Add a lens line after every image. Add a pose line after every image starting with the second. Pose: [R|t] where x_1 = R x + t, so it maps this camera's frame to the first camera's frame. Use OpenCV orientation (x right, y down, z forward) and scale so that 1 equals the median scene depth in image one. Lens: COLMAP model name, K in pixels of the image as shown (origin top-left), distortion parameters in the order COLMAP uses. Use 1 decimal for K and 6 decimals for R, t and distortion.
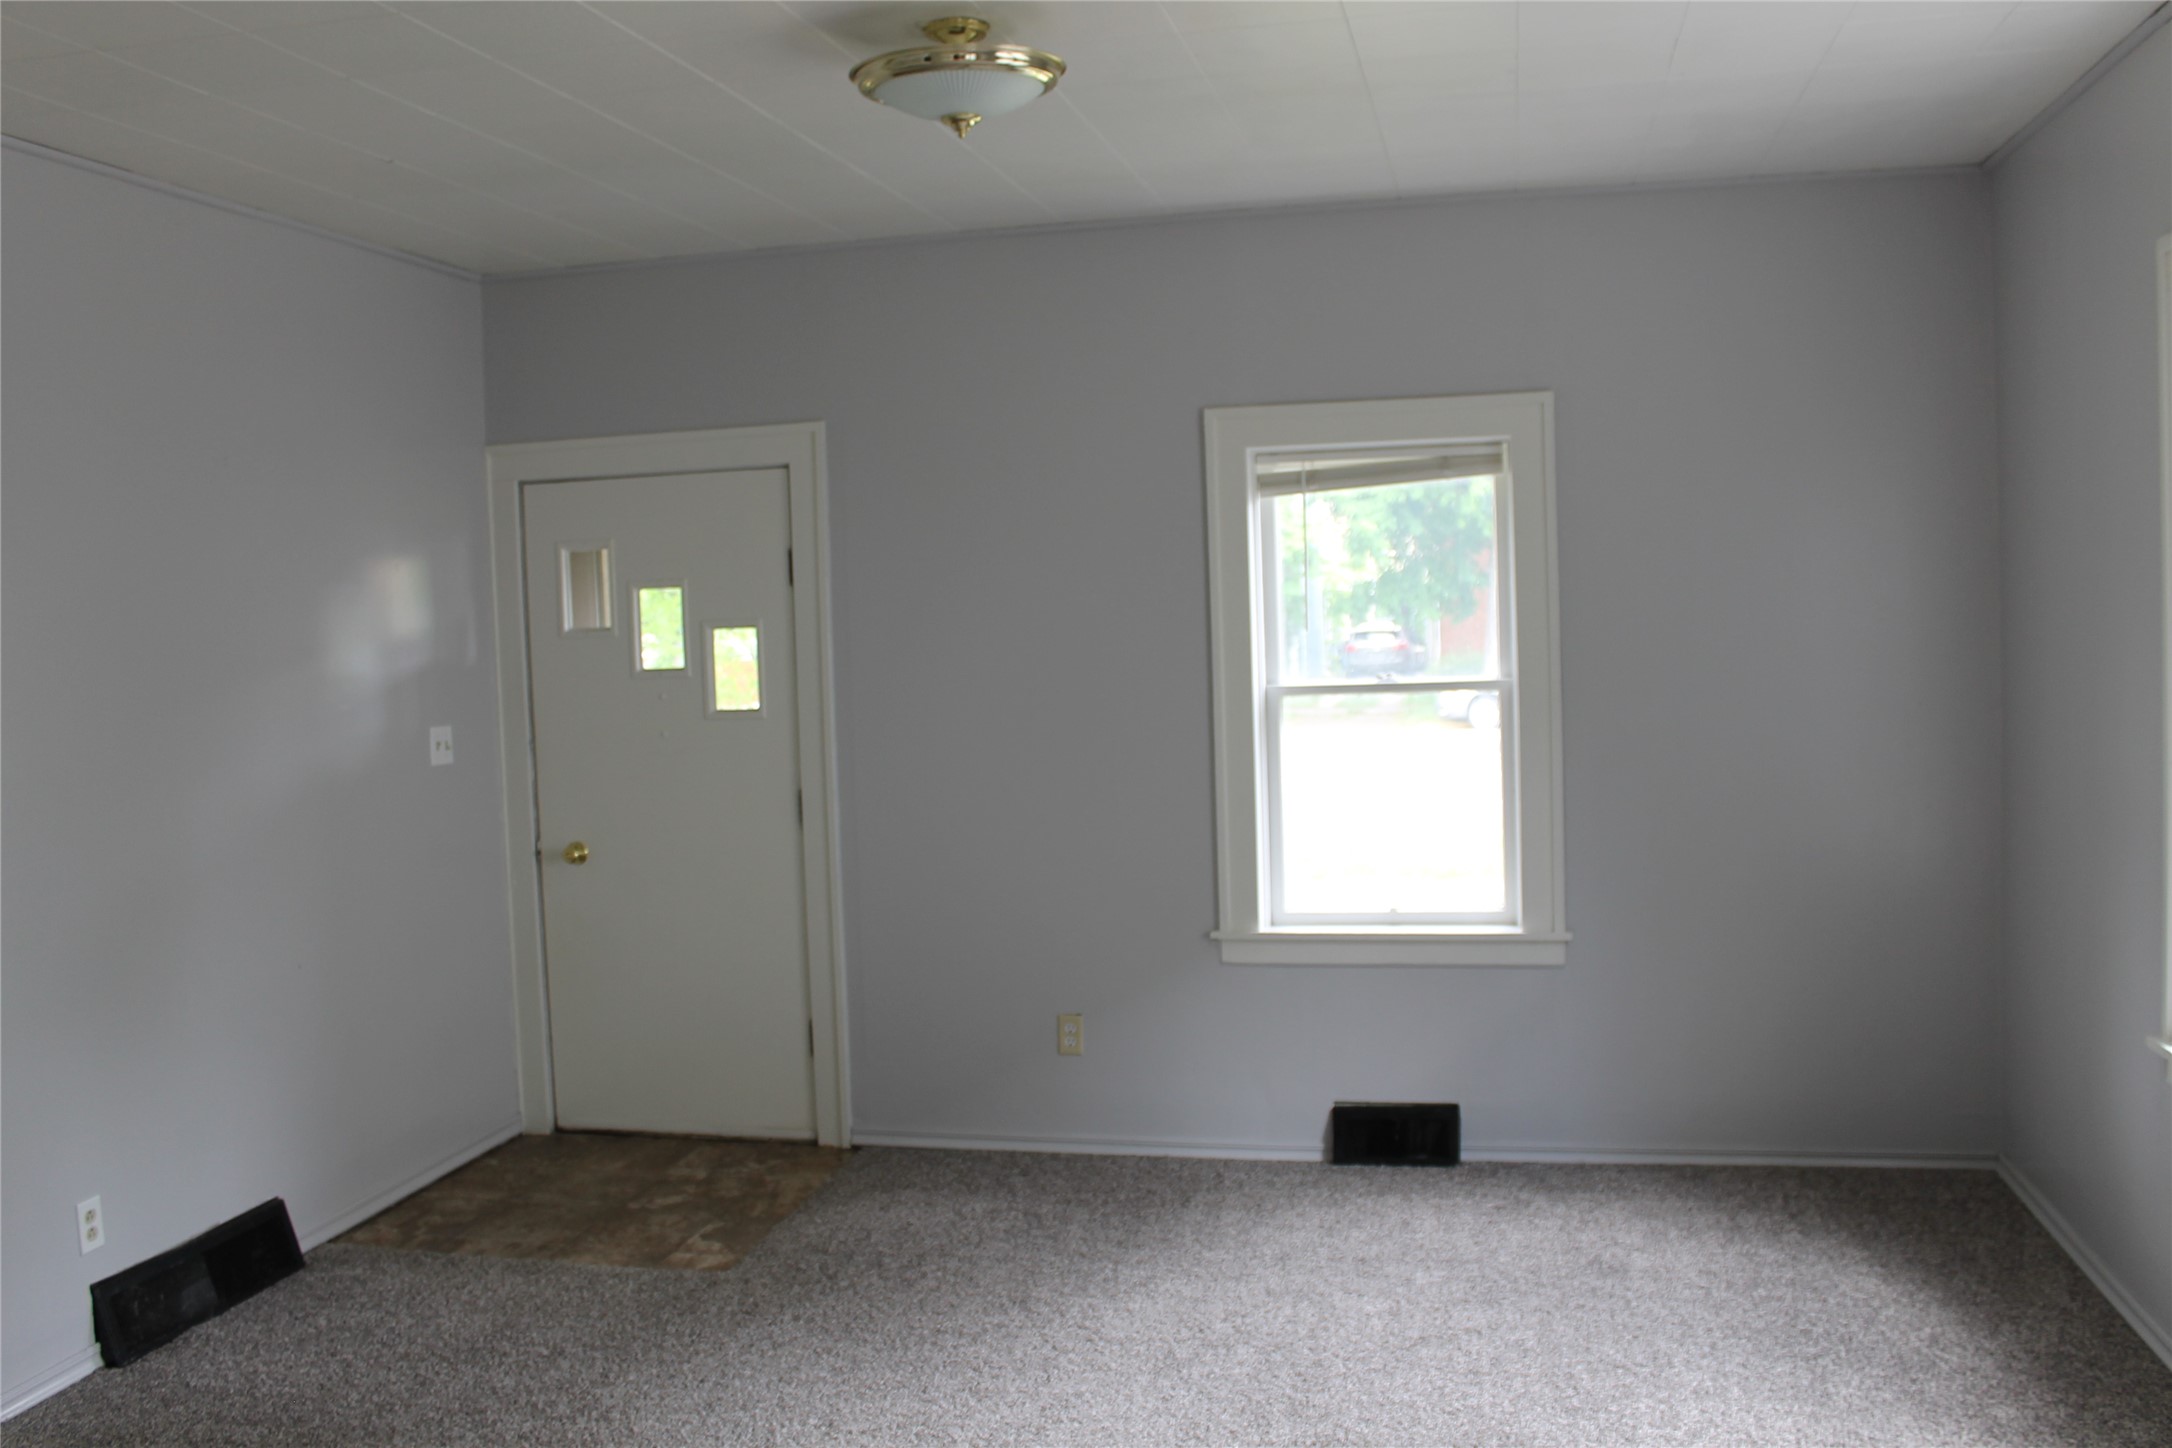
lens RADIAL K [[1875.0, 0, 1086.9], [0, 1875.0, 701.5], [0, 0, 1]] dist [-0.163908, 0.162951]
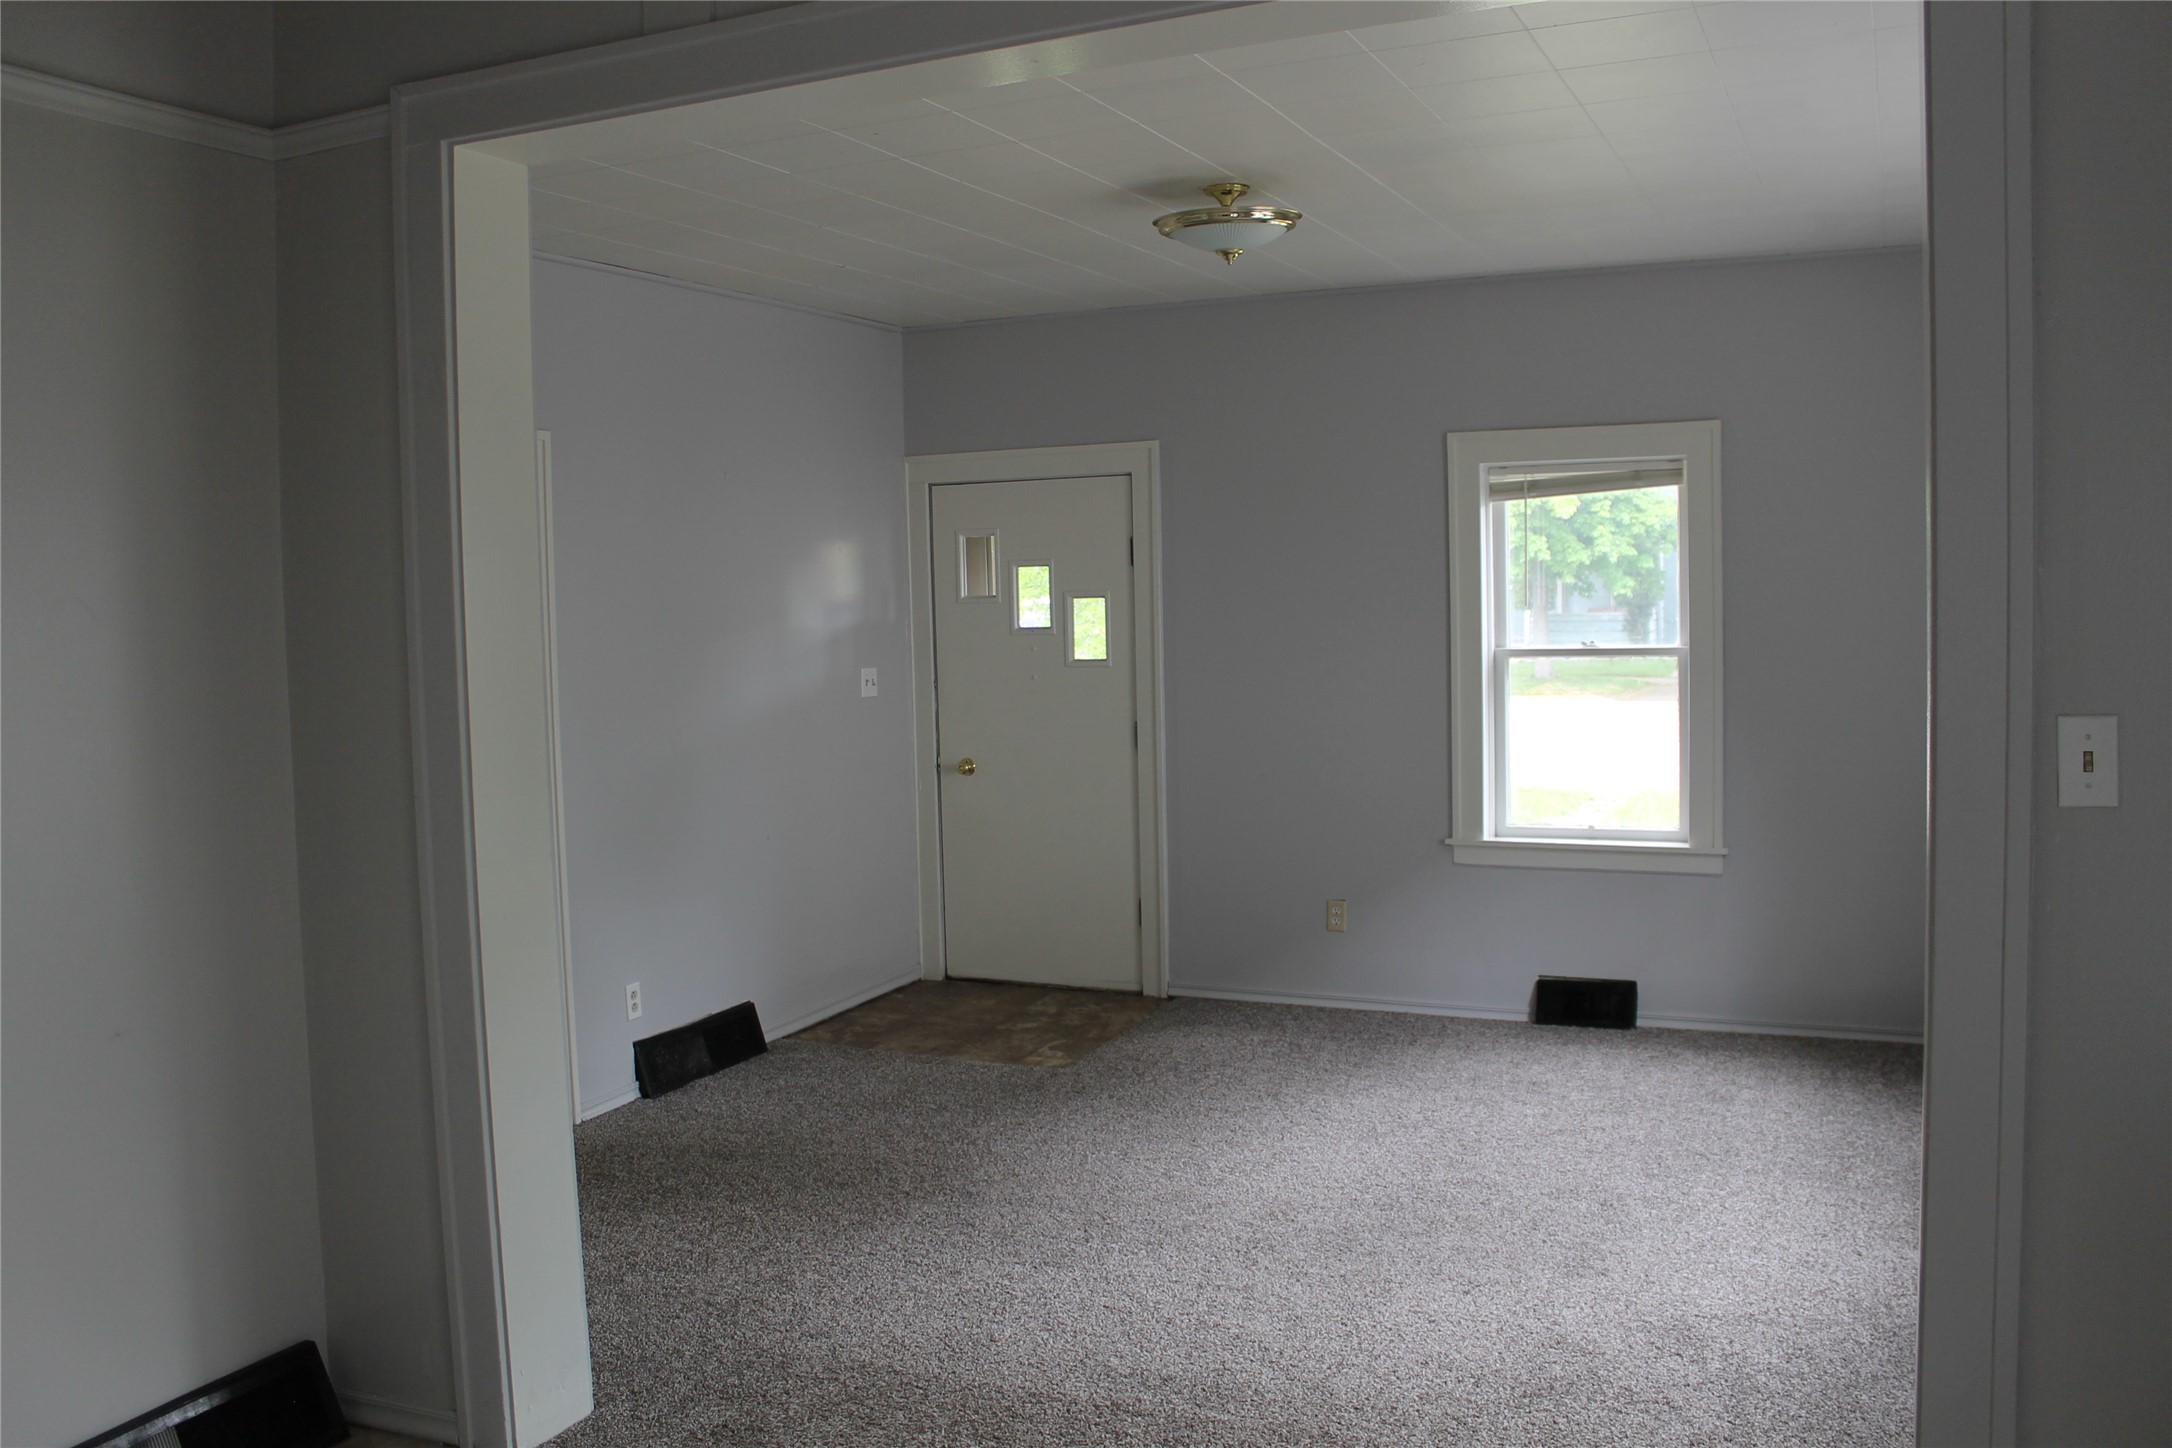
lens RADIAL K [[1875.0, 0, 1086.9], [0, 1875.0, 701.5], [0, 0, 1]] dist [-0.163908, 0.162951]
pose [[0.978021, 0.023202, -0.207214, 0.097018], [-0.019250, 0.999593, 0.021068, 0.006979], [0.207618, -0.016616, 0.978069, -0.334512]]
